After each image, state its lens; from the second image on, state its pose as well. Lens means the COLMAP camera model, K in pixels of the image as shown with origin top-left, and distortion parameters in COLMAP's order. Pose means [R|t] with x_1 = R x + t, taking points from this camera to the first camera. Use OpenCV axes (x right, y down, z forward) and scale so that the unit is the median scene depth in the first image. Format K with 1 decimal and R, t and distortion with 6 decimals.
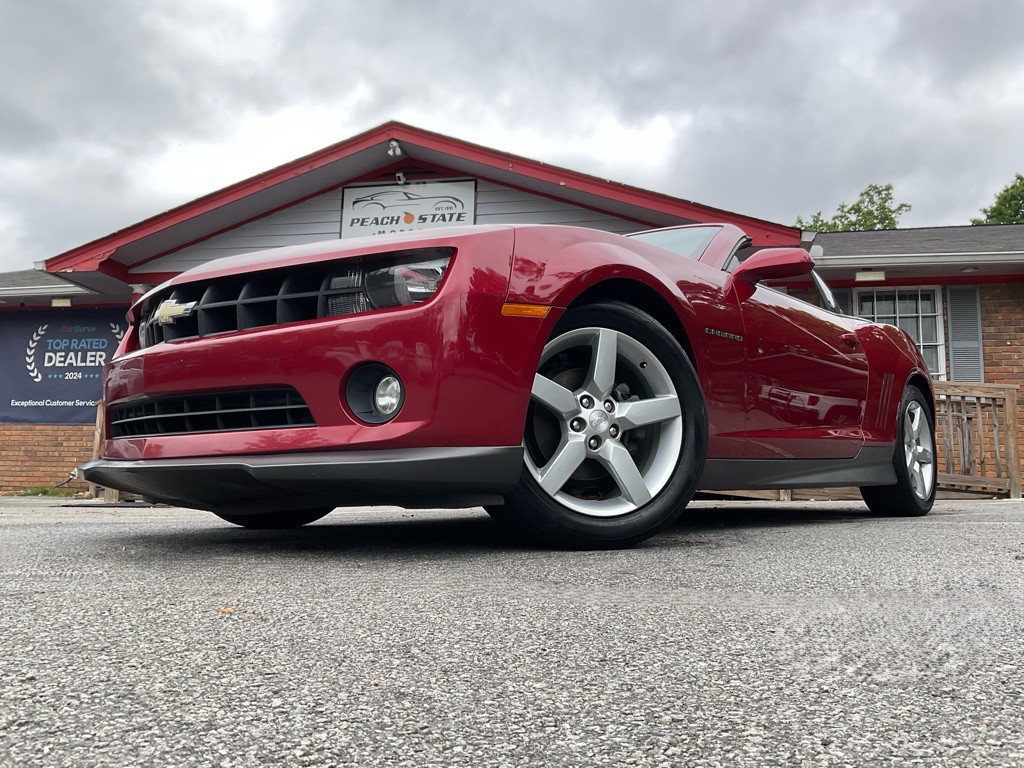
lens RADIAL K [[848.4, 0, 509.1], [0, 848.4, 396.9], [0, 0, 1]] dist [0.070200, -0.175625]
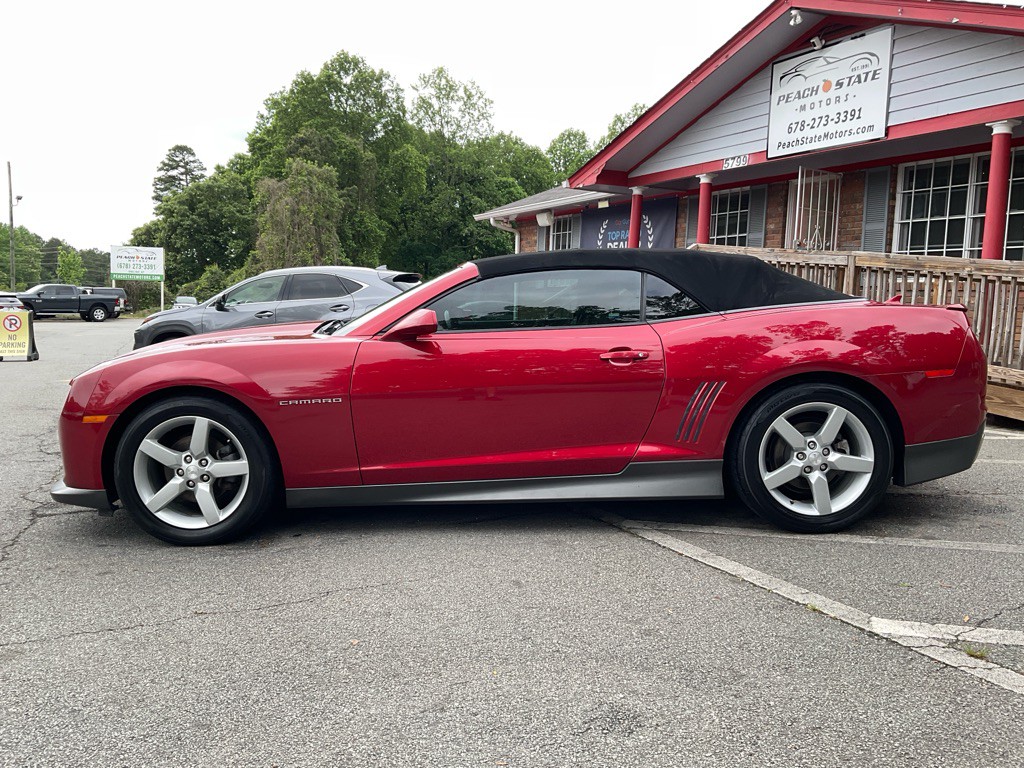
lens RADIAL K [[848.8, 0, 507.1], [0, 848.8, 403.6], [0, 0, 1]] dist [0.055175, -0.153458]
pose [[0.634772, 0.077578, -0.768795, 0.464863], [0.102306, 0.977750, 0.183135, -0.091604], [0.765897, -0.194902, 0.612712, 0.122495]]
